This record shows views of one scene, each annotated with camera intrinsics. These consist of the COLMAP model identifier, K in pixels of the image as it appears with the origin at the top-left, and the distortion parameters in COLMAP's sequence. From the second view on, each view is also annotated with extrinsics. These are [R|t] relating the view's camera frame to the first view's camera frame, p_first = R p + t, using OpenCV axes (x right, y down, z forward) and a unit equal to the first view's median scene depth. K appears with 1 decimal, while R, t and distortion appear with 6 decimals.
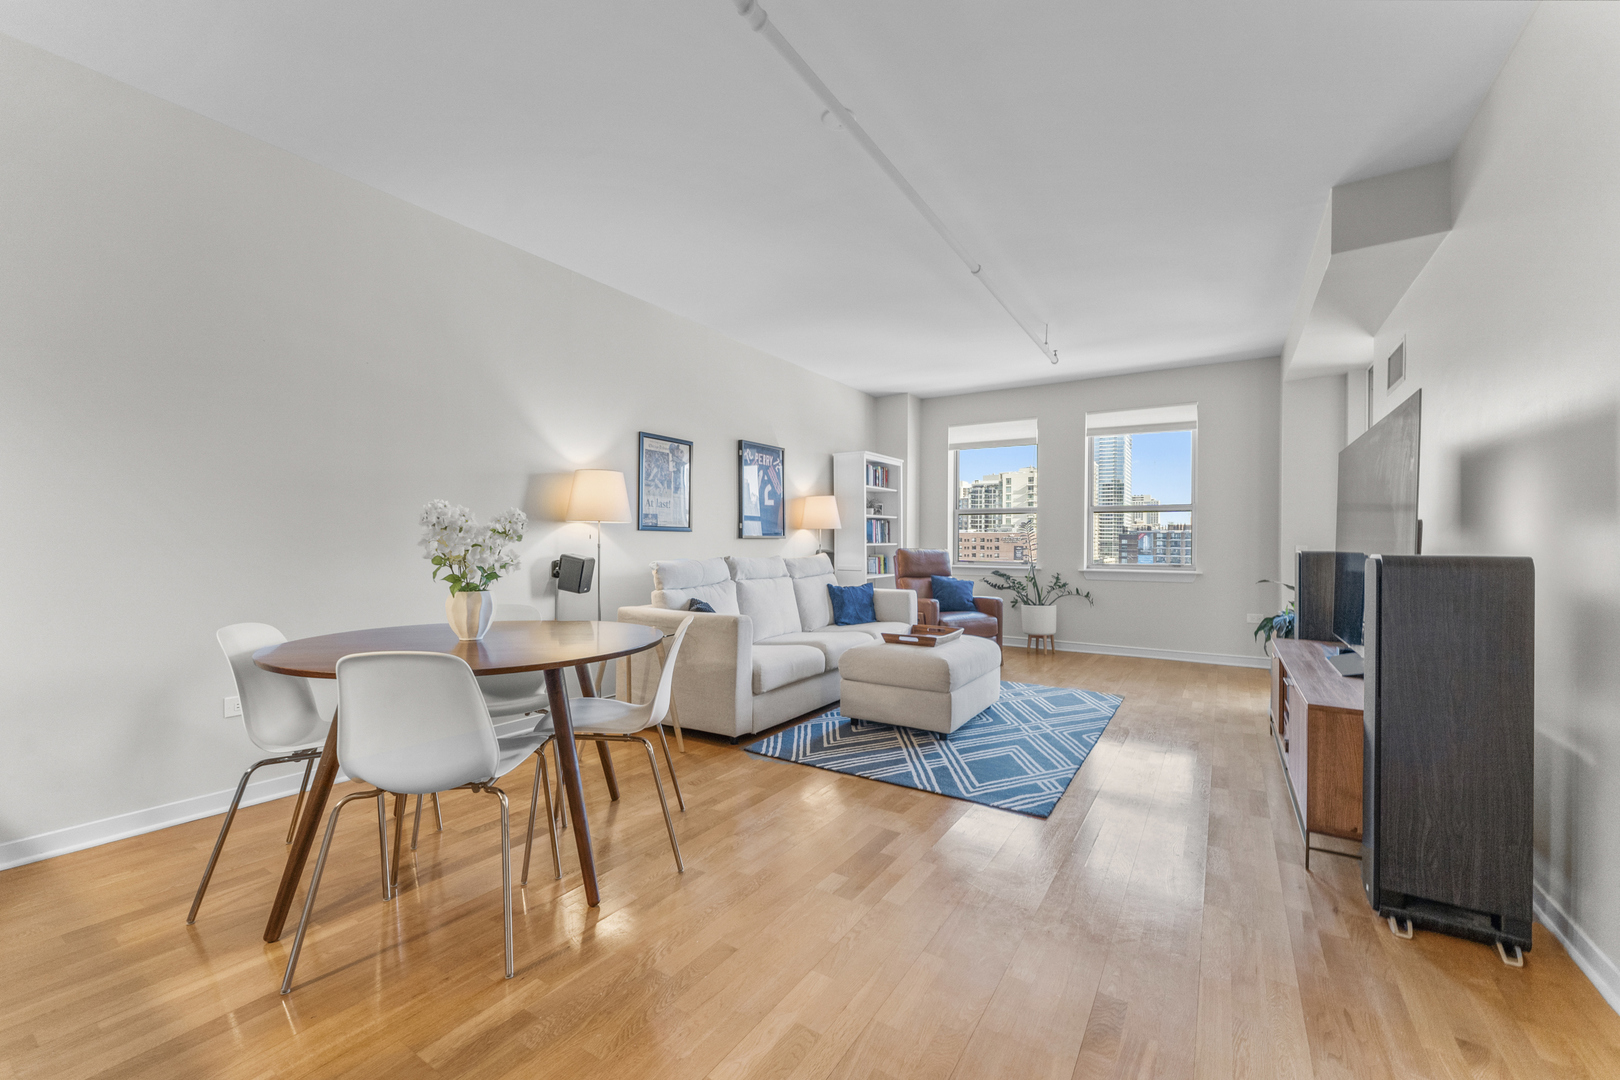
lens RADIAL K [[647.3, 0, 813.1], [0, 647.3, 542.9], [0, 0, 1]] dist [-0.000957, -0.000060]
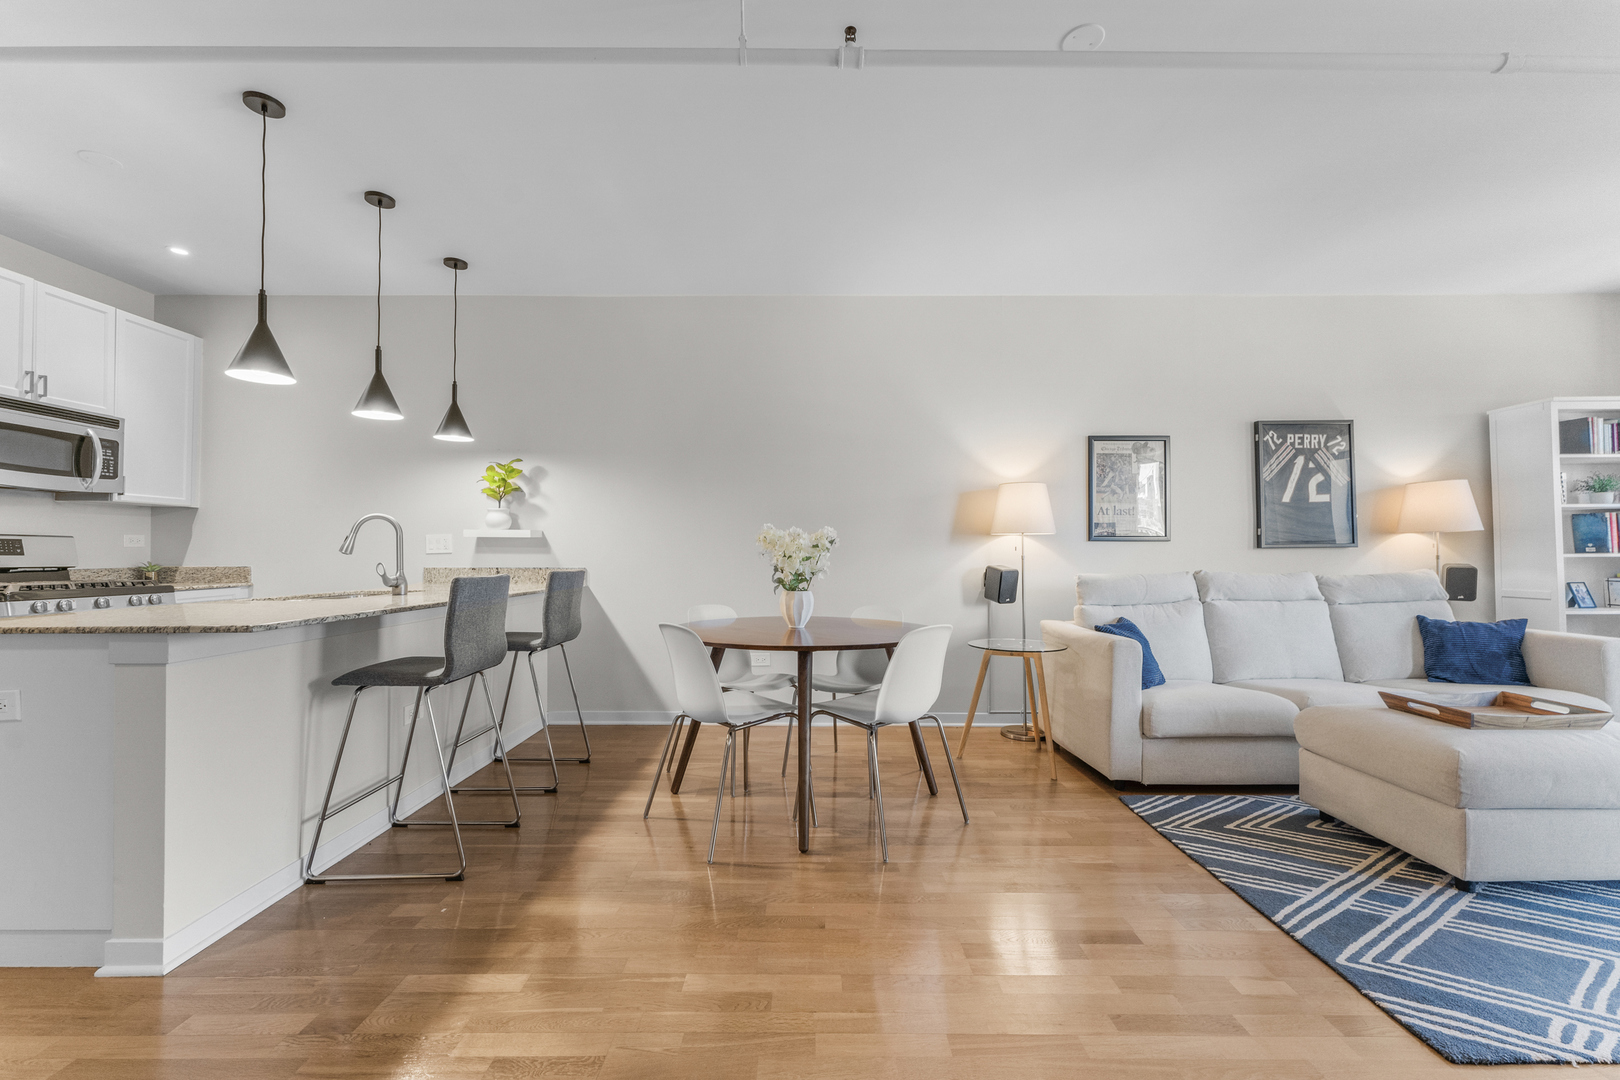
lens RADIAL K [[658.7, 0, 810.8], [0, 658.7, 543.9], [0, 0, 1]] dist [0.002336, 0.000033]
pose [[0.537985, -0.020597, -0.842703, 0.304221], [0.004543, 0.999758, -0.021535, 0.002907], [0.842942, 0.007757, 0.537948, 0.142641]]
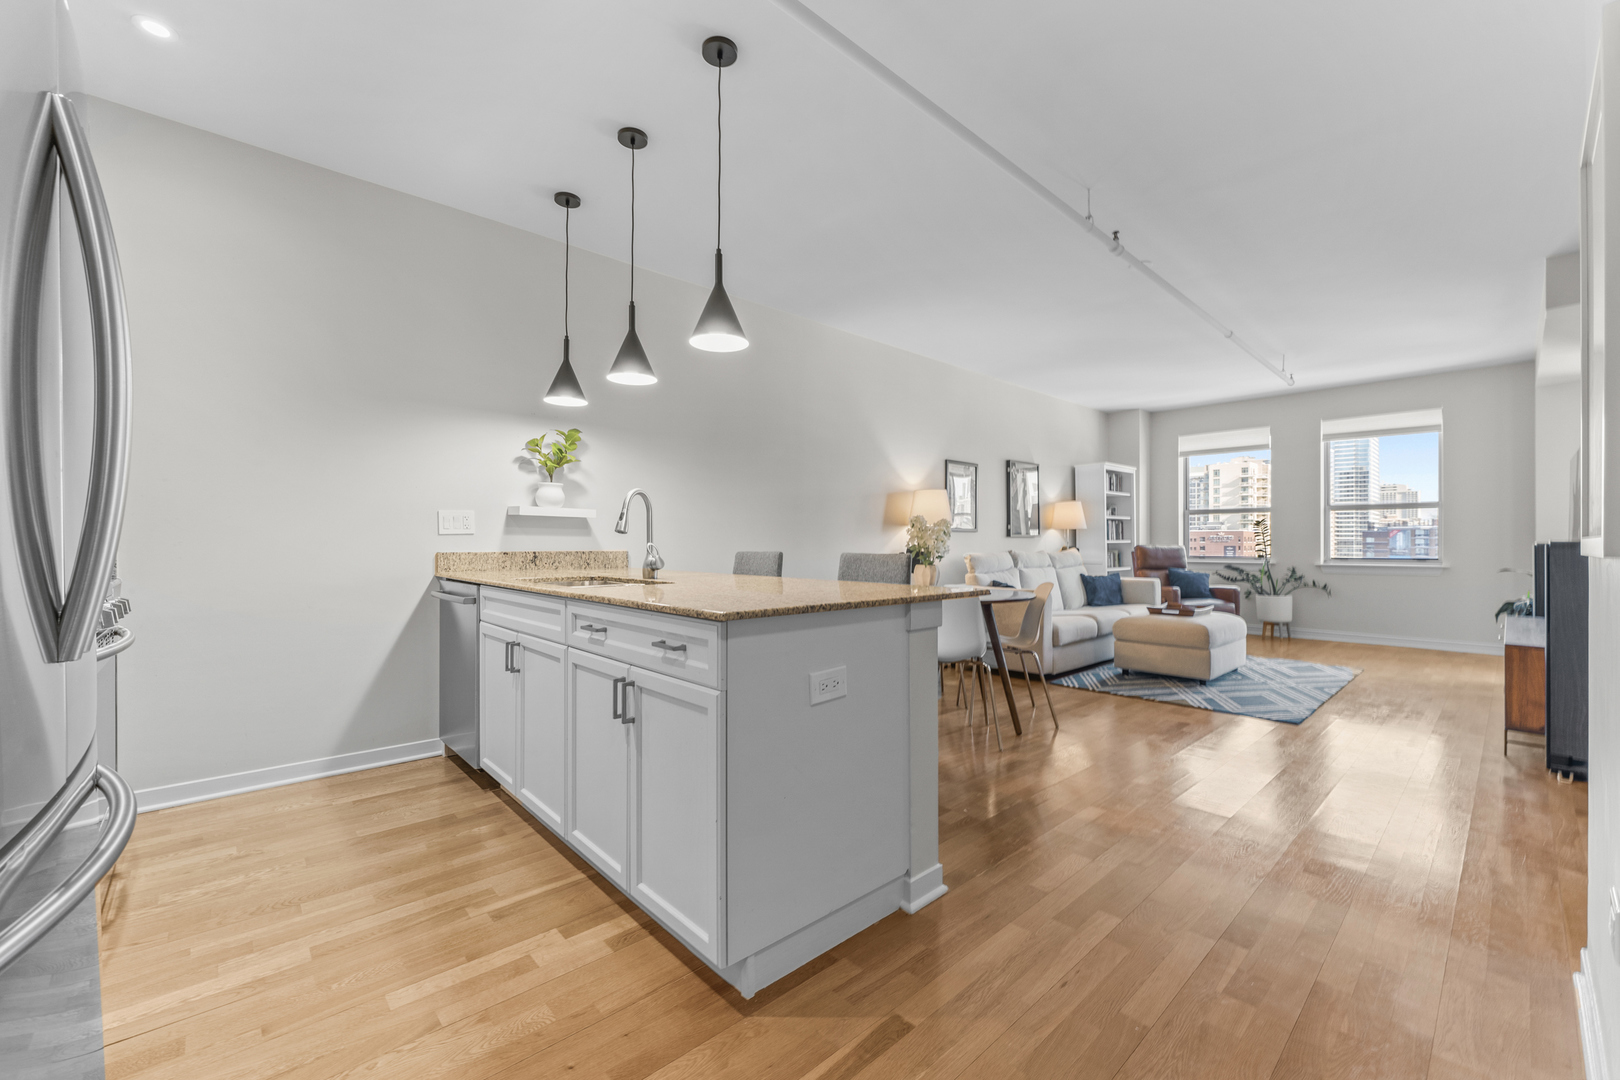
lens RADIAL K [[654.8, 0, 813.7], [0, 654.8, 540.4], [0, 0, 1]] dist [-0.004344, 0.000236]
pose [[0.966923, -0.006518, -0.254986, -0.179051], [0.004987, 0.999965, -0.006649, 0.007469], [0.255021, 0.005157, 0.966922, -0.397363]]
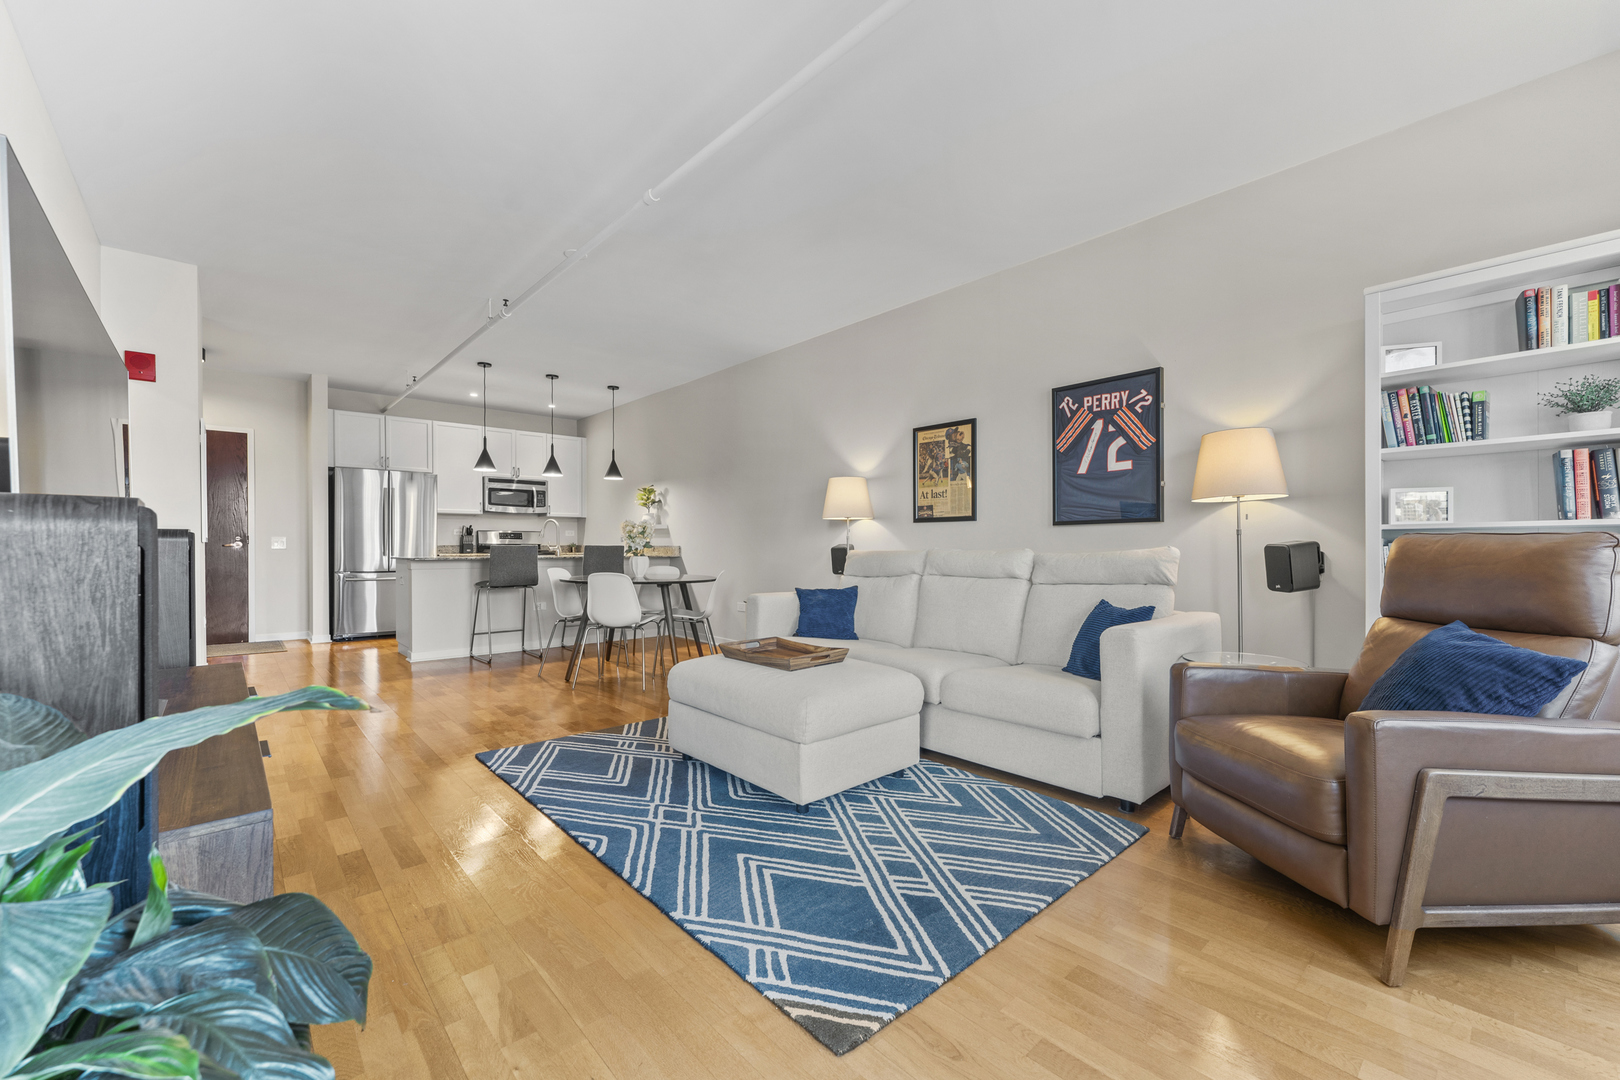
lens RADIAL K [[648.9, 0, 811.6], [0, 648.9, 549.5], [0, 0, 1]] dist [0.002672, 0.000204]
pose [[-0.263896, -0.000336, -0.964551, 0.757324], [-0.001112, 0.999999, -0.000044, 0.023520], [0.964551, 0.001061, -0.263896, 1.071517]]
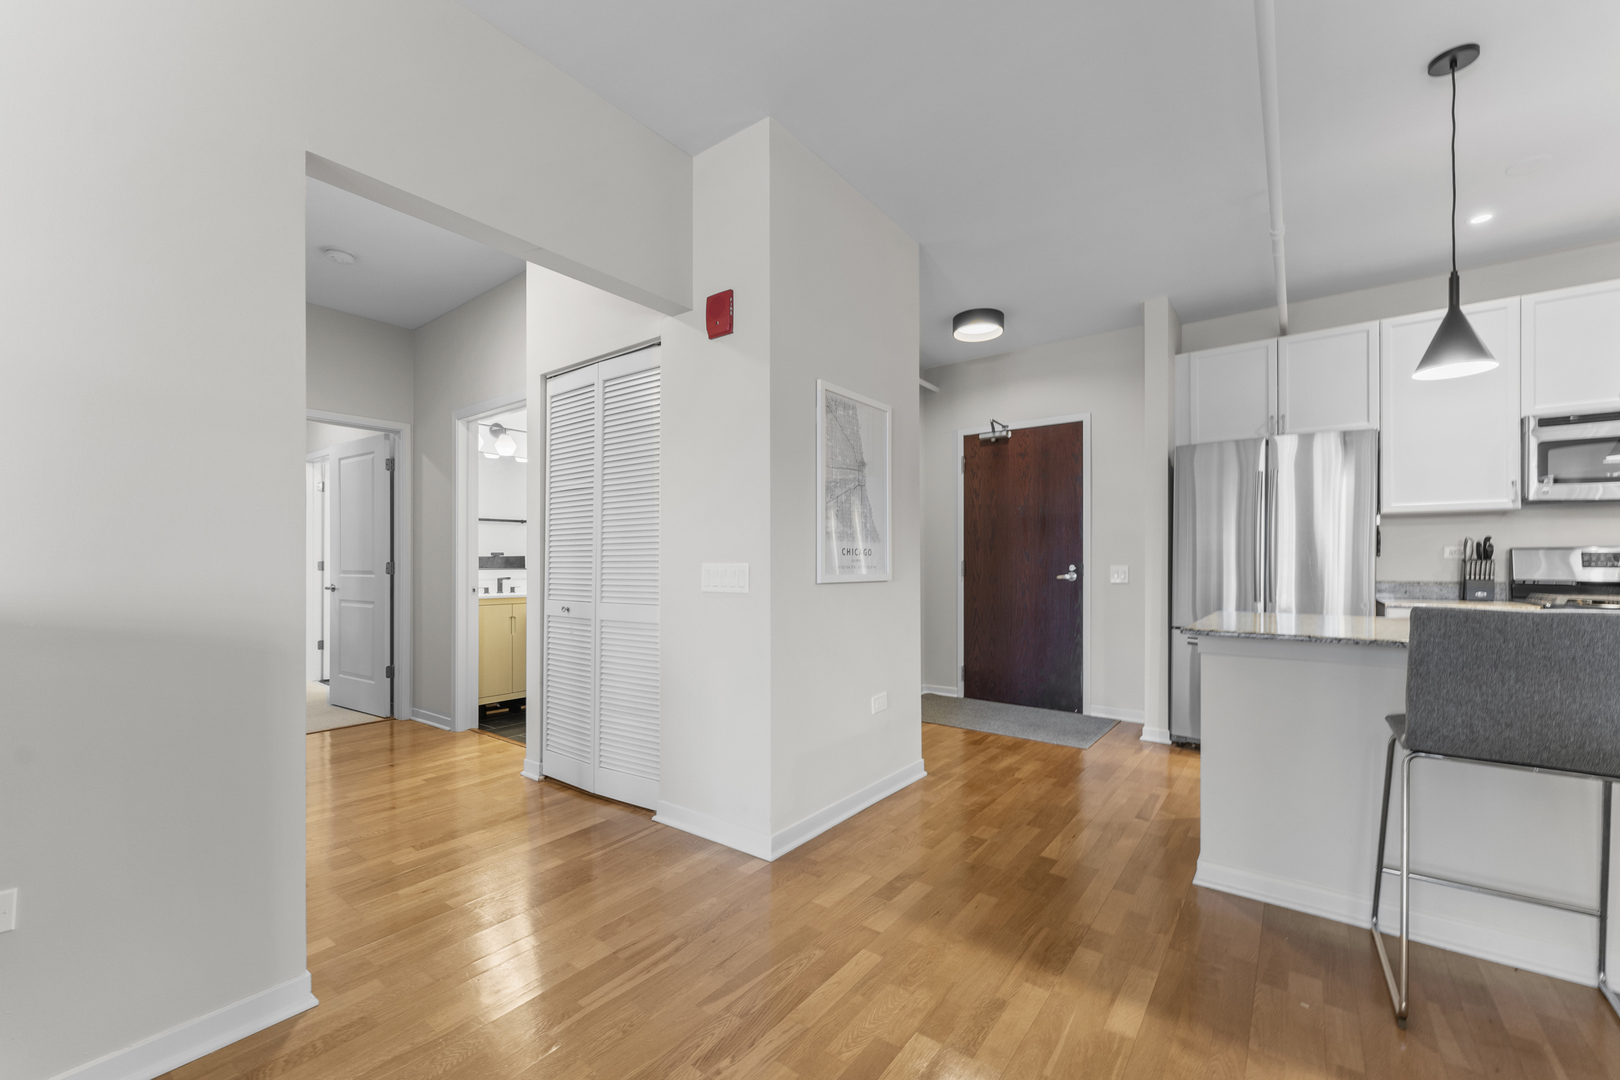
lens RADIAL K [[653.2, 0, 812.6], [0, 653.2, 558.3], [0, 0, 1]] dist [-0.000386, 0.000038]
pose [[-0.997052, -0.007262, 0.076384, 0.043867], [-0.007822, 0.999945, -0.007033, -0.003935], [-0.076328, -0.007610, -0.997054, 0.547226]]
